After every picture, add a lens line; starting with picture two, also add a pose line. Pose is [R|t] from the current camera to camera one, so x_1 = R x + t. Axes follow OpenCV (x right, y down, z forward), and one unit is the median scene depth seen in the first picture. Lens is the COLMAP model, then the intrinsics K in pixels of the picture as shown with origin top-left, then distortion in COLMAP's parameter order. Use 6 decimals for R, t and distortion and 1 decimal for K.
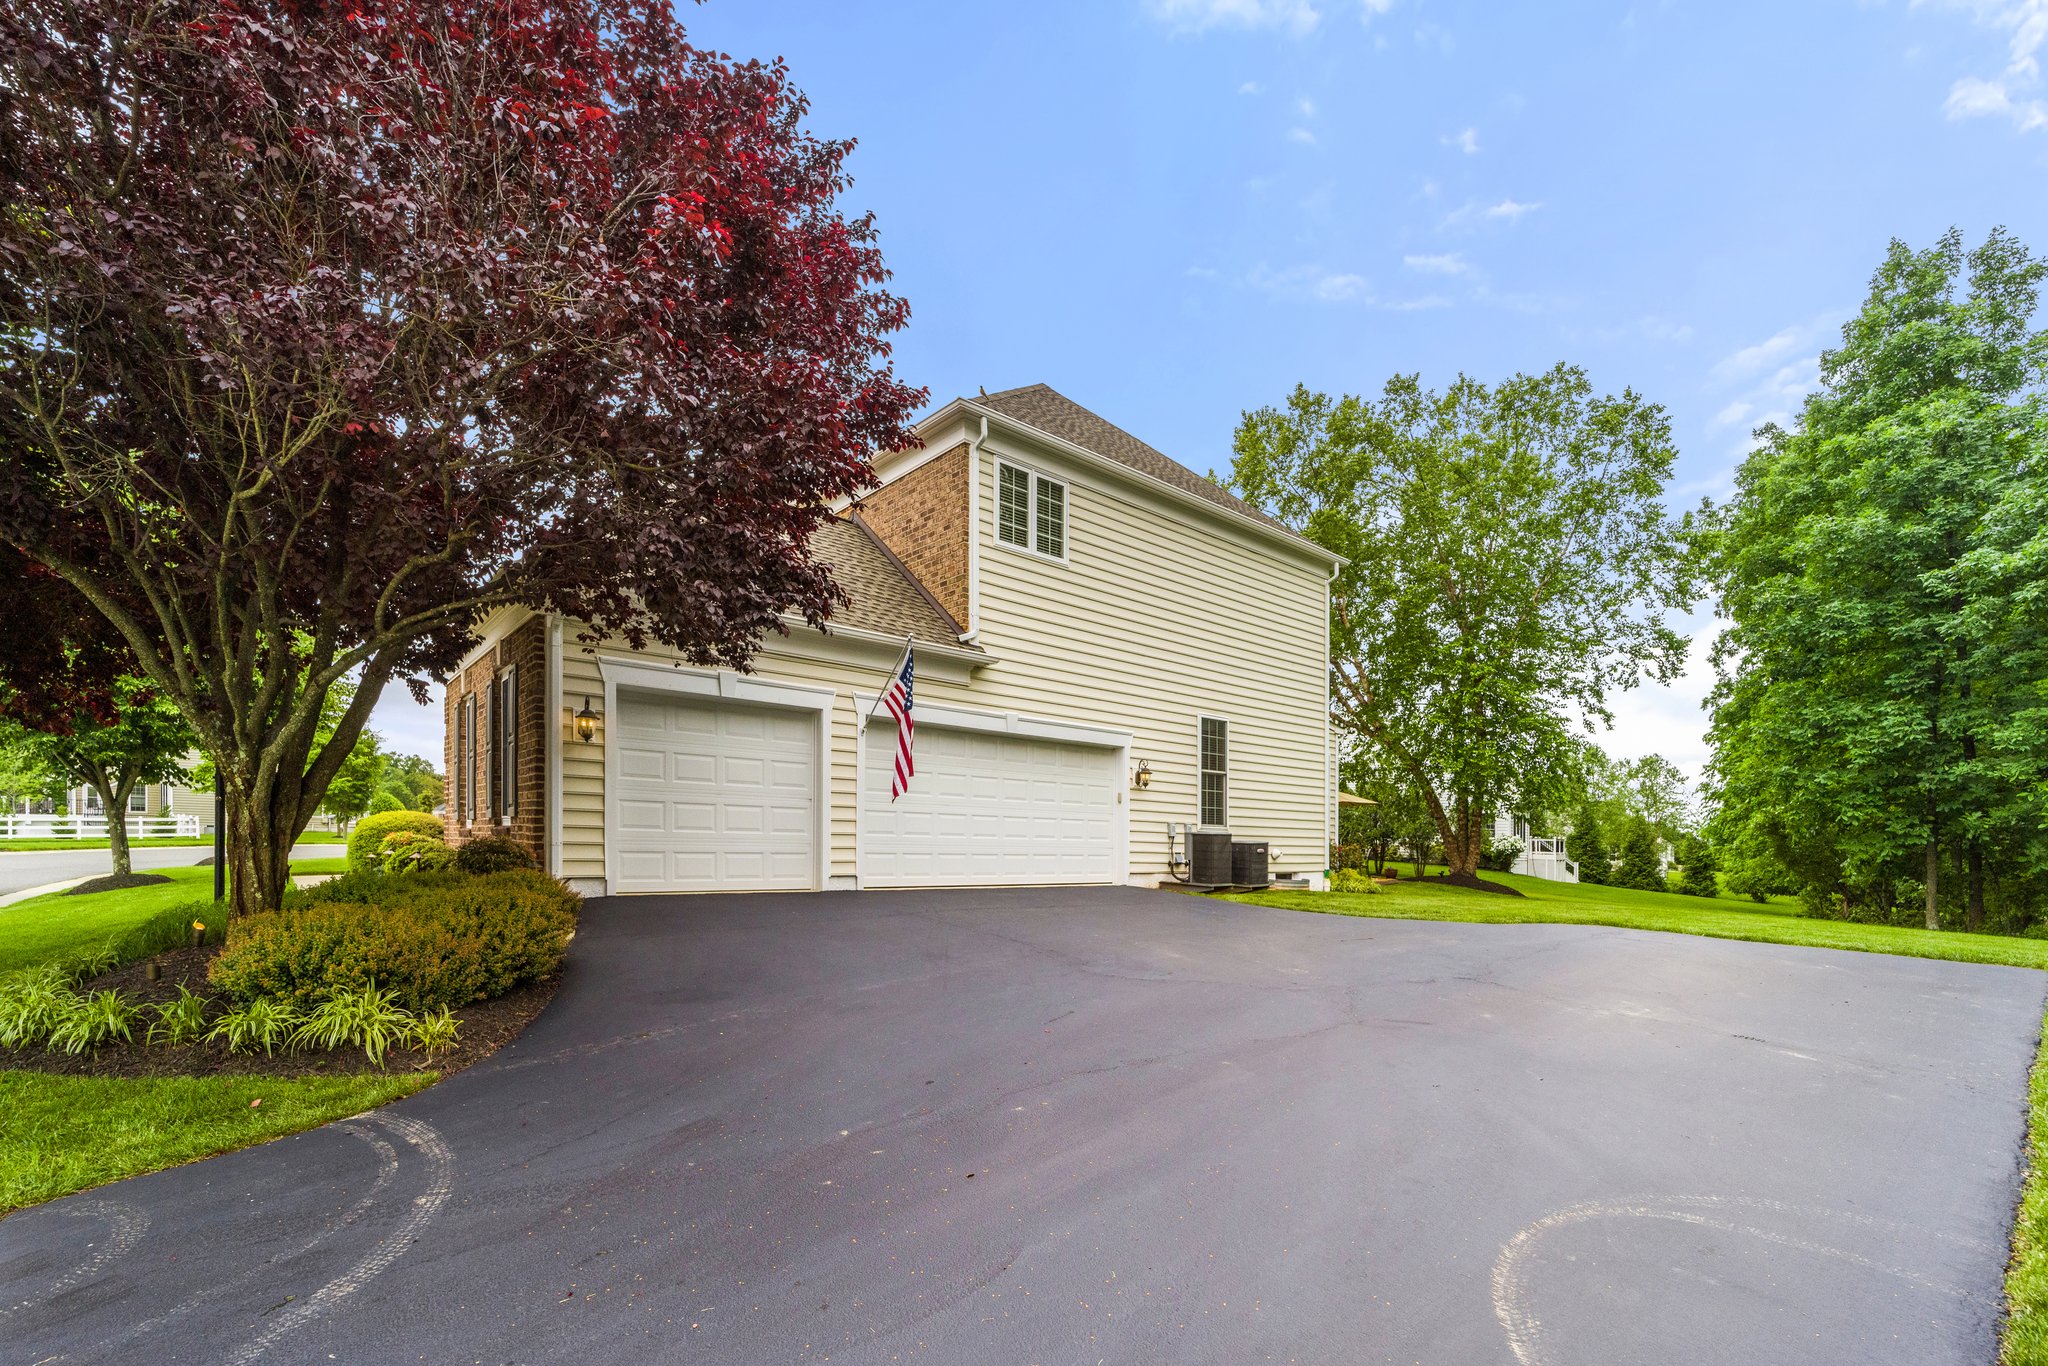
lens RADIAL K [[858.4, 0, 1037.4], [0, 858.4, 819.9], [0, 0, 1]] dist [0.003753, 0.000616]
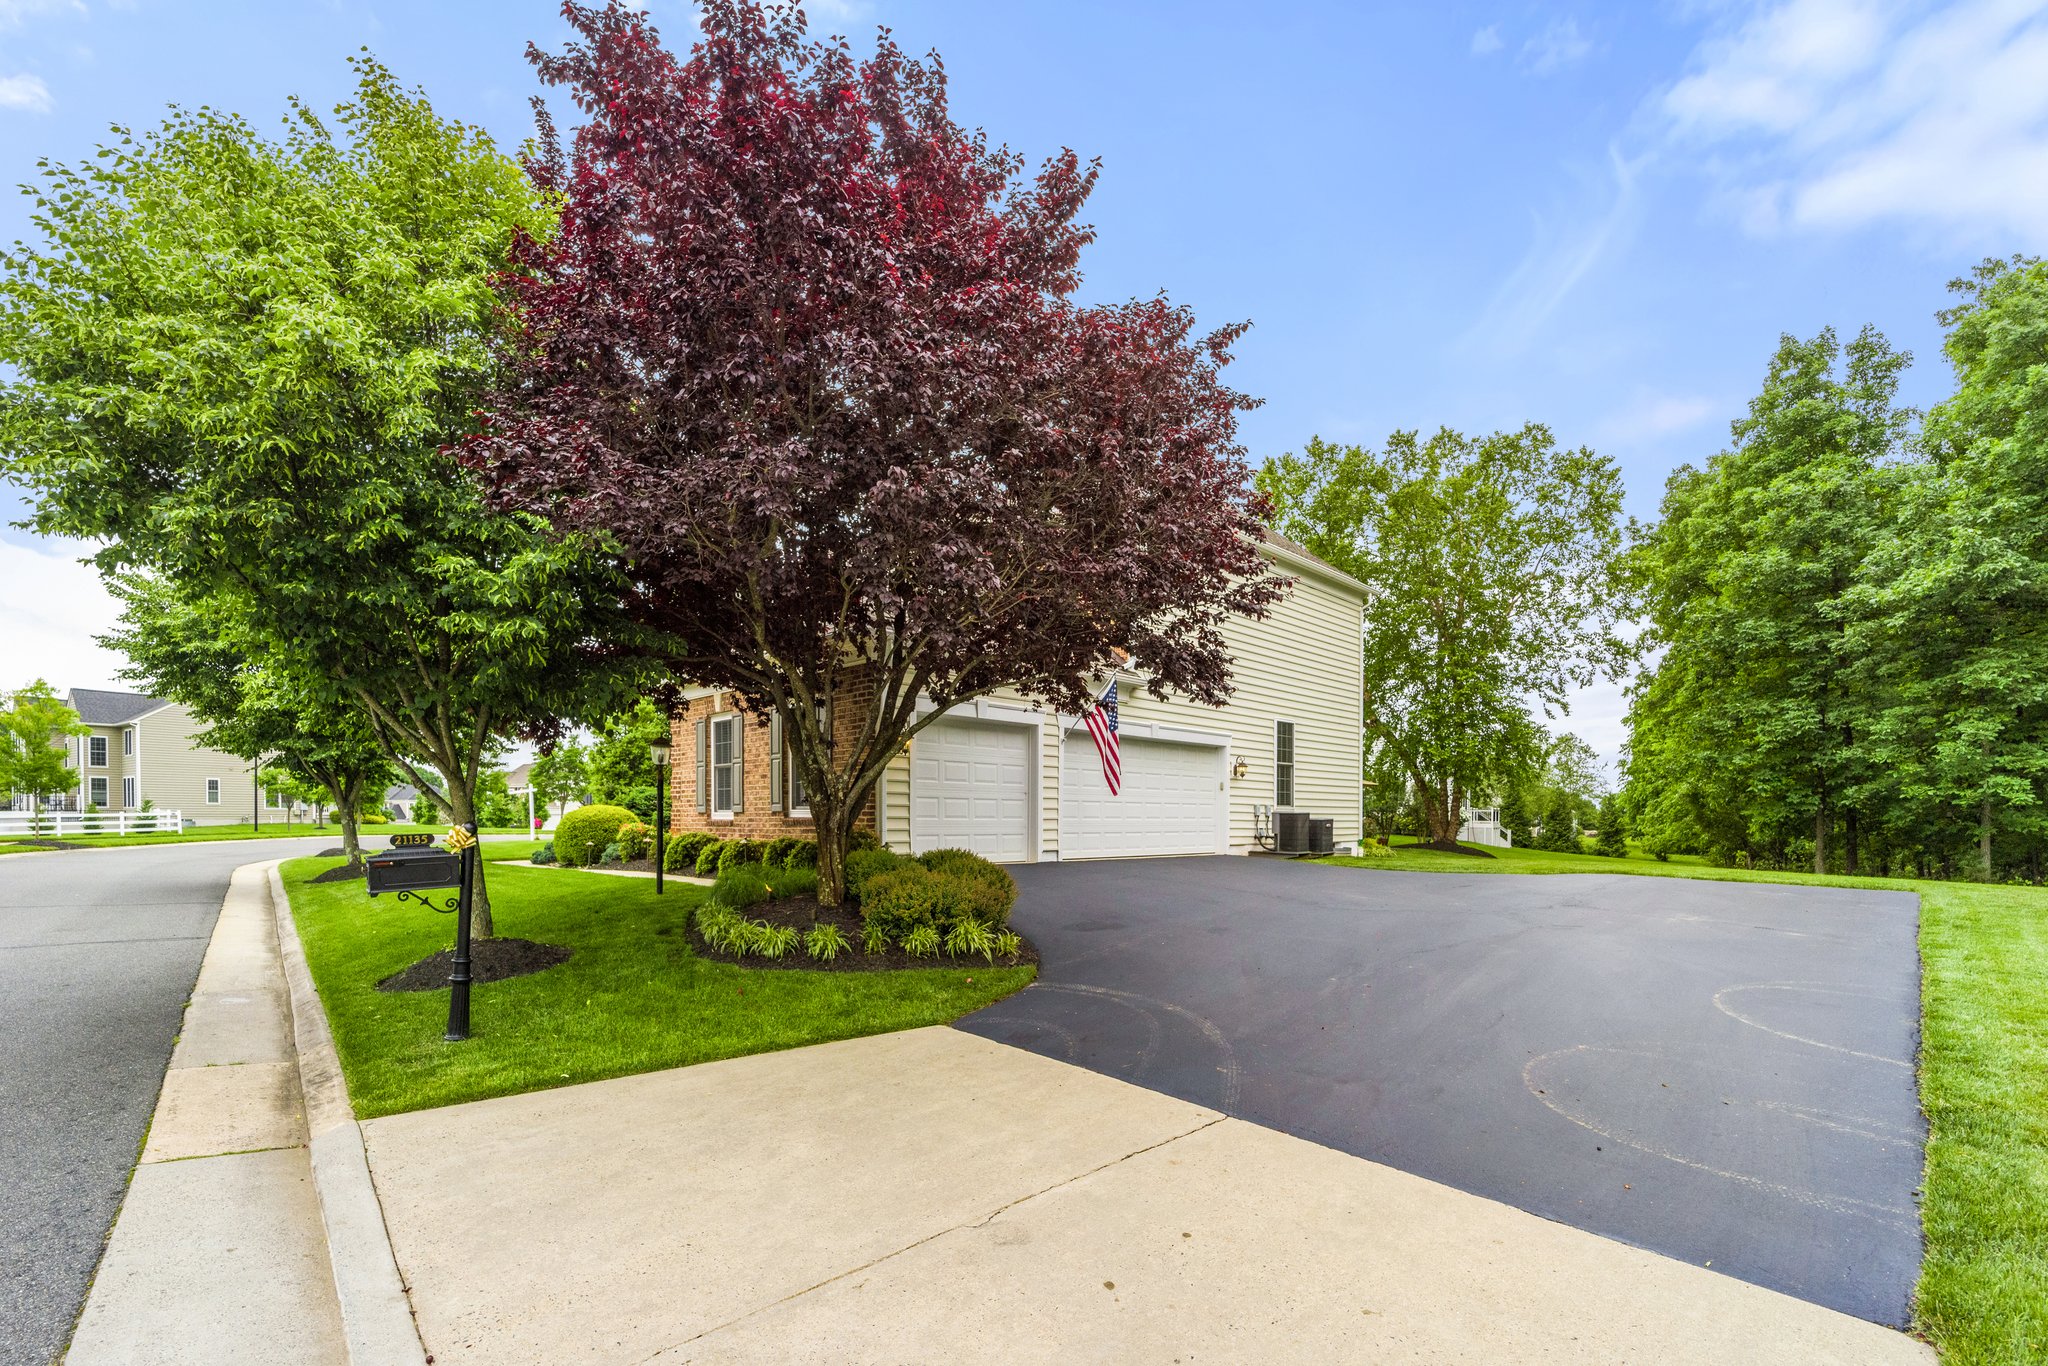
lens RADIAL K [[817.7, 0, 1024.2], [0, 817.7, 806.7], [0, 0, 1]] dist [-0.000252, -0.000138]
pose [[0.998844, -0.018209, 0.044490, -0.192680], [0.017779, 0.999792, 0.010026, -0.009463], [-0.044663, -0.009224, 0.998960, -0.152141]]
